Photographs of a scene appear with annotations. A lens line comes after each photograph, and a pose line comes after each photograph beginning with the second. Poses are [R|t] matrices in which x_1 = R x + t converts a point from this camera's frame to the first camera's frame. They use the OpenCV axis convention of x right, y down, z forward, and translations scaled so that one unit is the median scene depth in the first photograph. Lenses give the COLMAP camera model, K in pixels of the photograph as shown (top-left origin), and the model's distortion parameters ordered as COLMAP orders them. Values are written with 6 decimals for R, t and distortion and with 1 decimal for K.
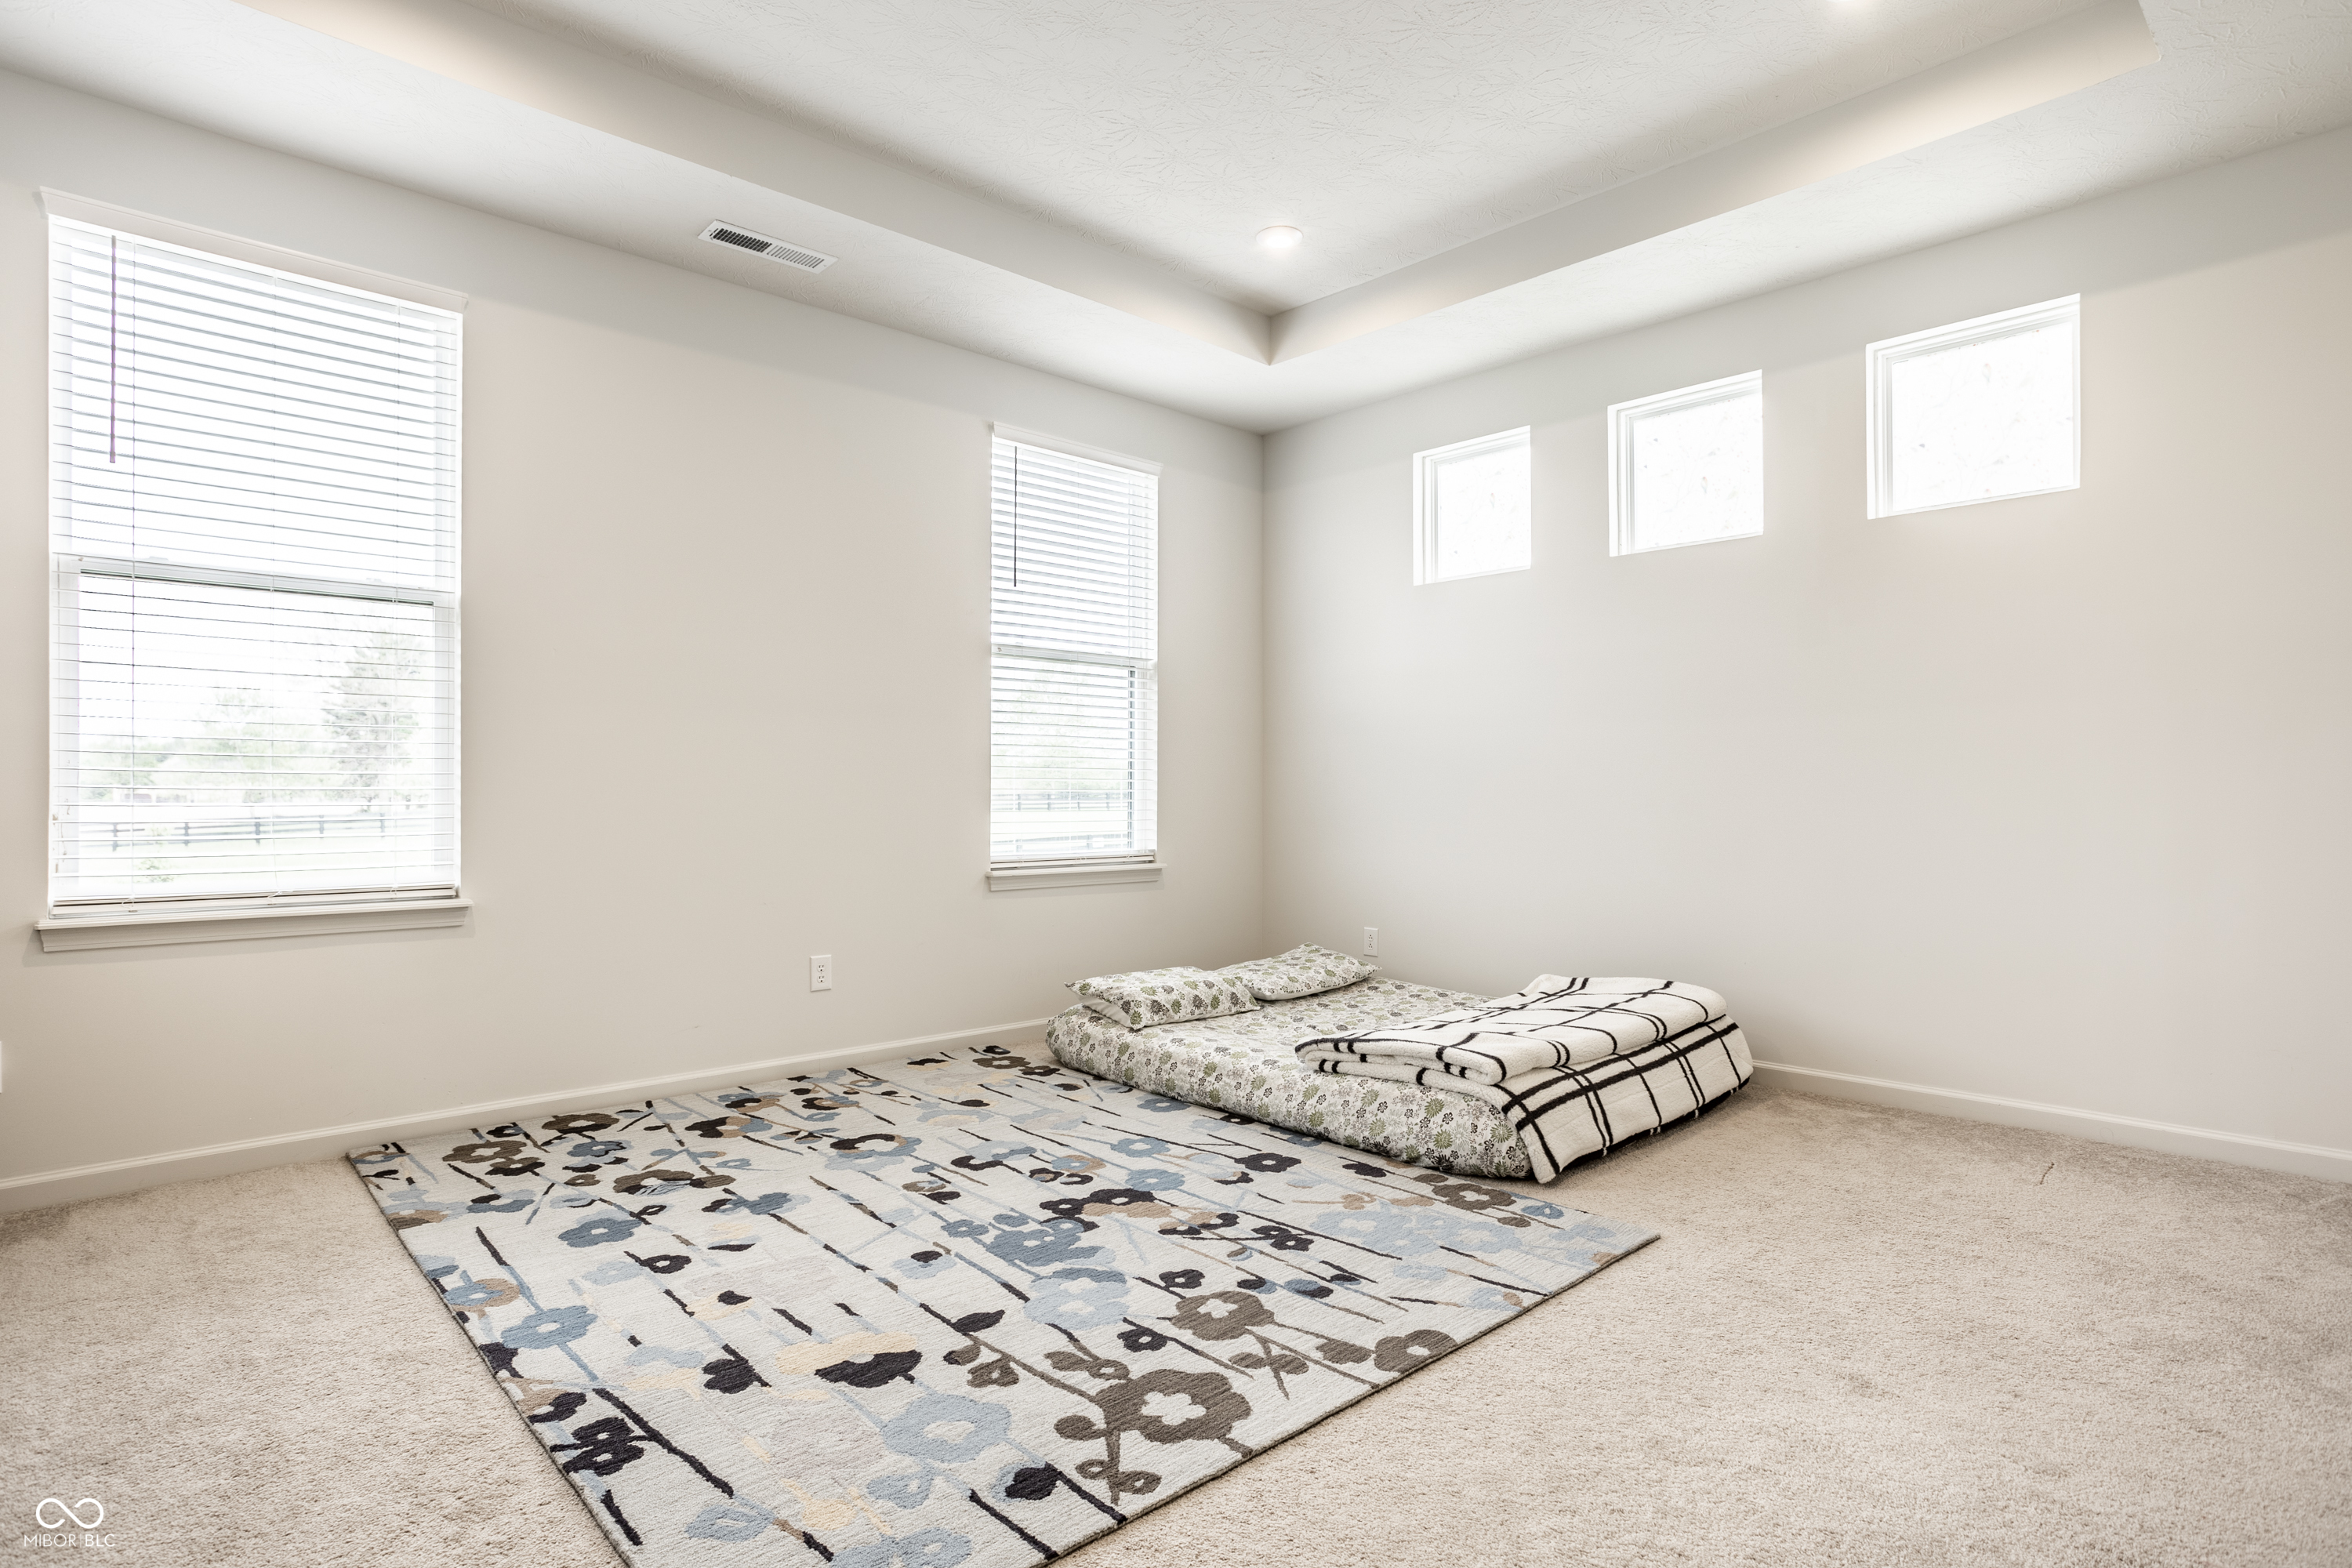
lens RADIAL K [[1201.9, 0, 1176.0], [0, 1201.9, 784.0], [0, 0, 1]] dist [-0.018365, -0.000123]
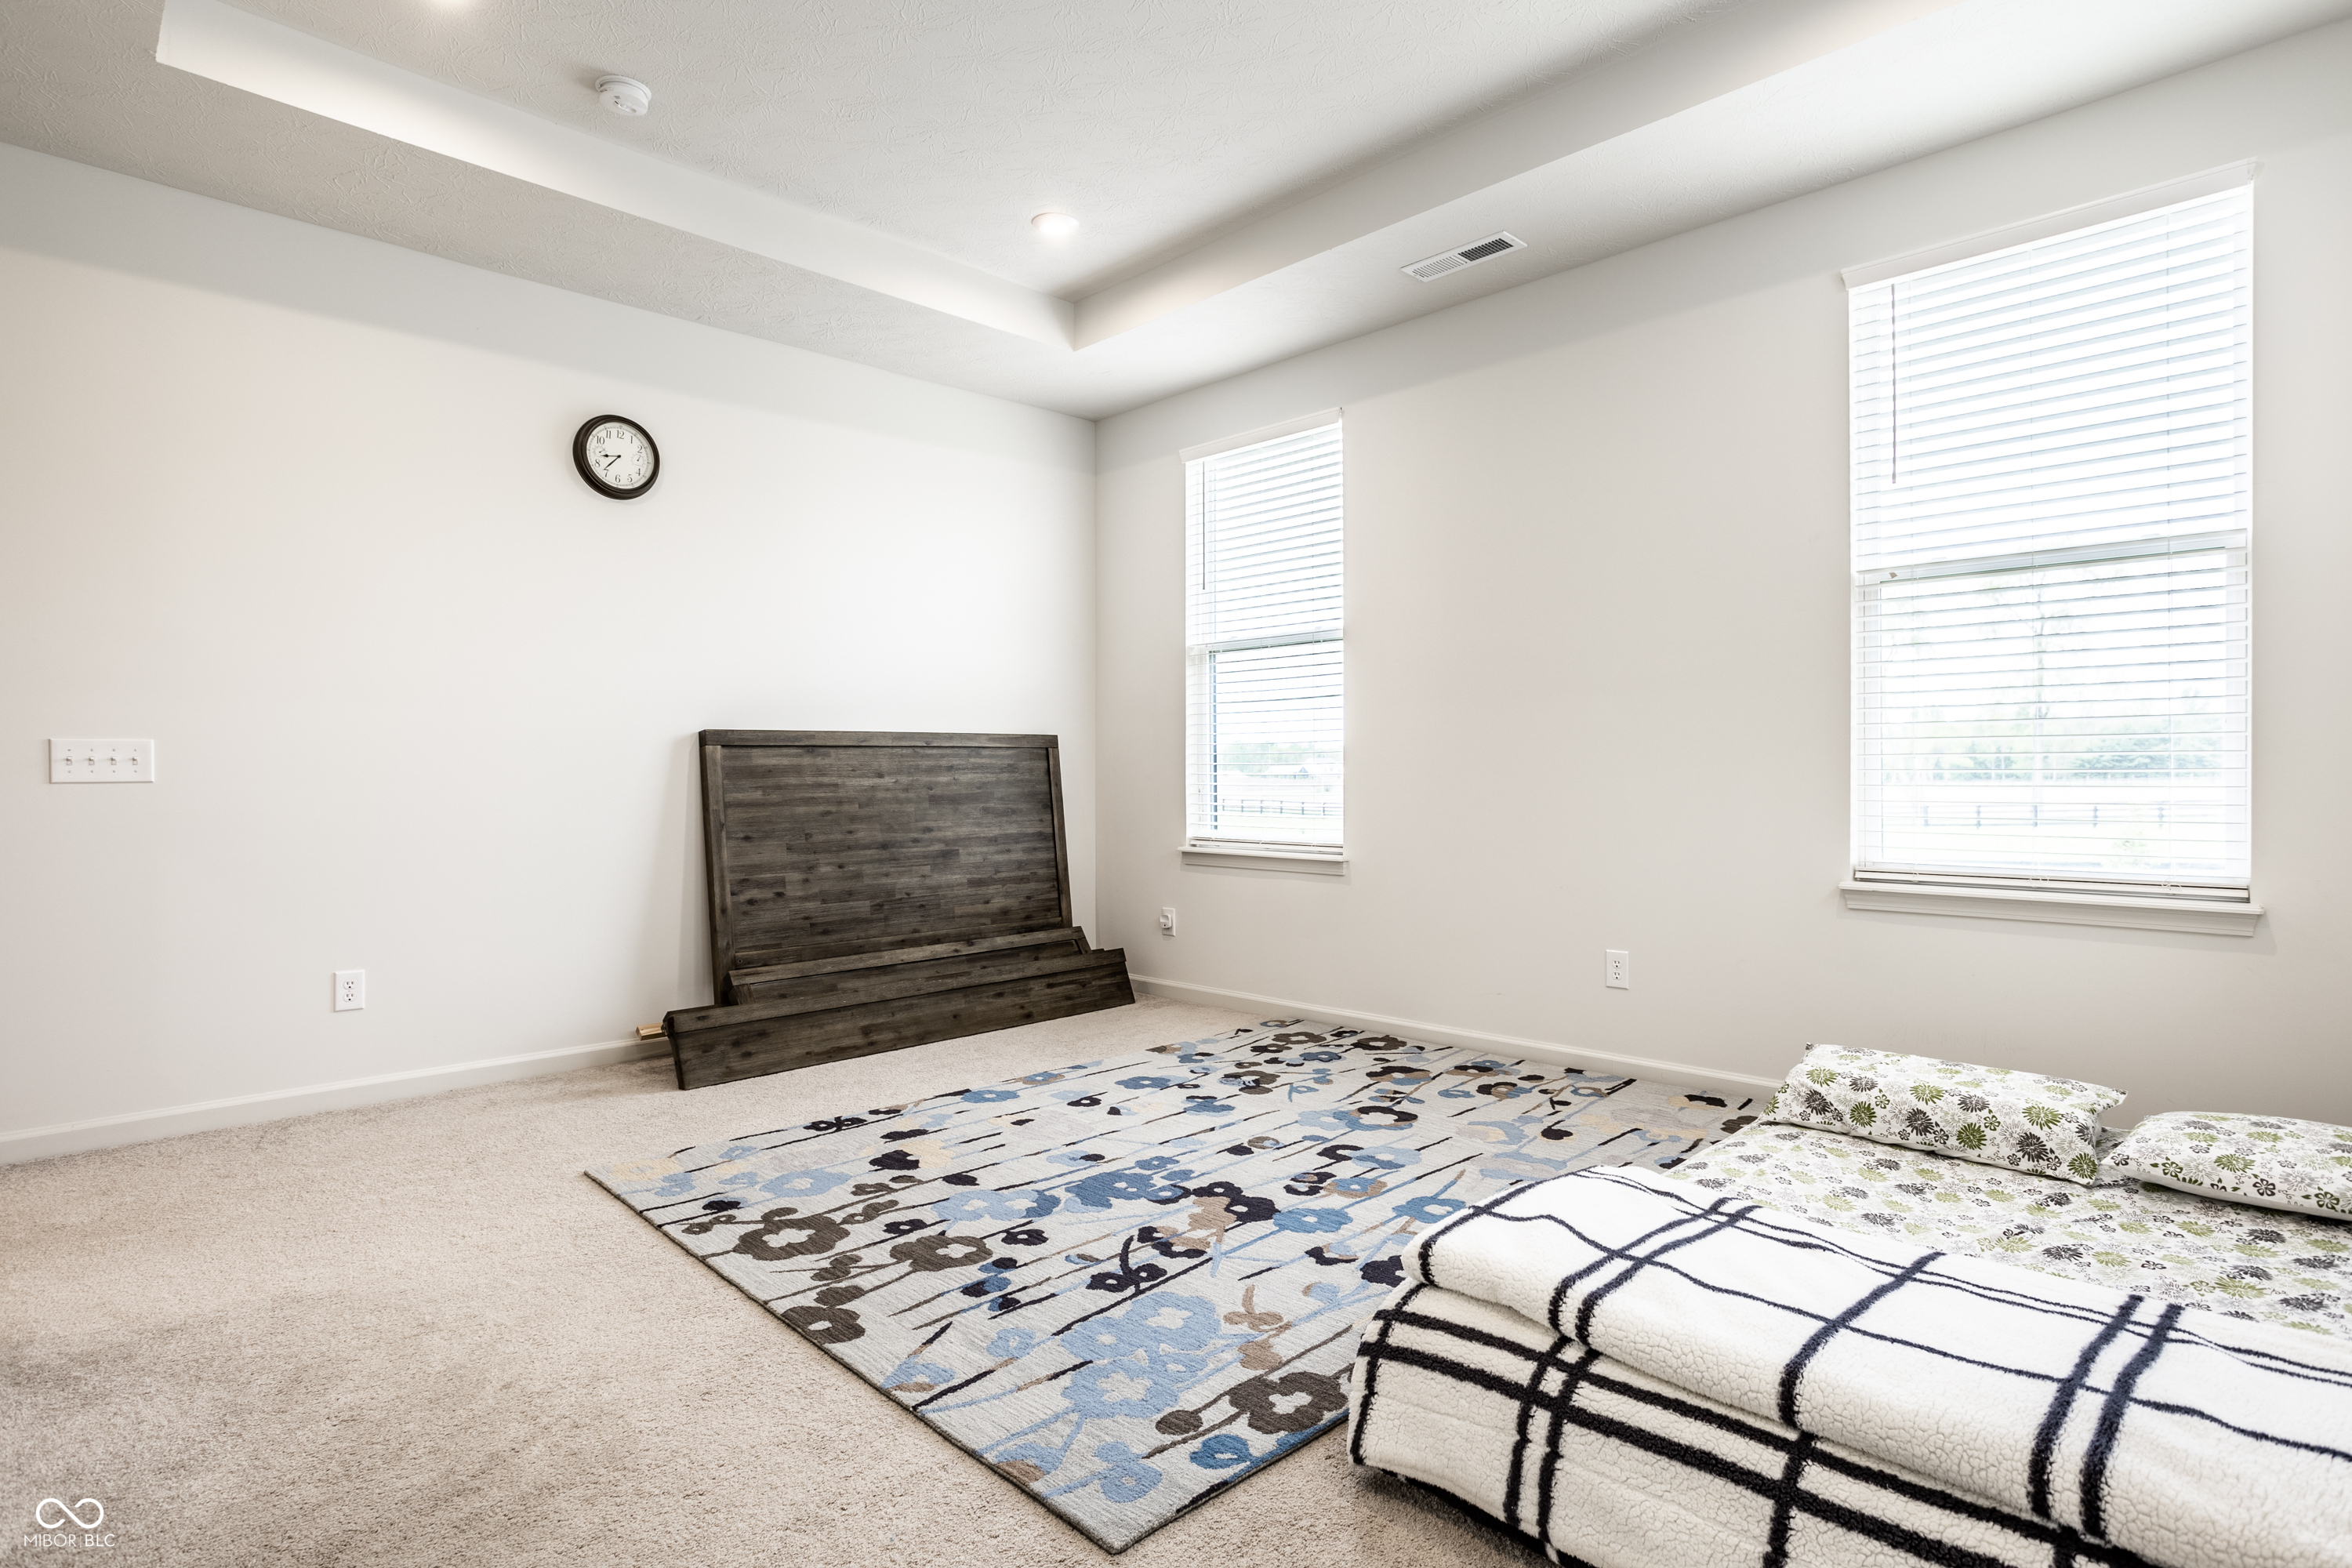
lens RADIAL K [[1188.4, 0, 1175.0], [0, 1188.4, 843.6], [0, 0, 1]] dist [-0.013769, 0.000333]
pose [[0.016655, 0.050356, -0.998592, 0.941142], [0.022295, 0.998464, 0.050722, 0.012160], [0.999613, -0.023108, 0.015506, 1.015696]]
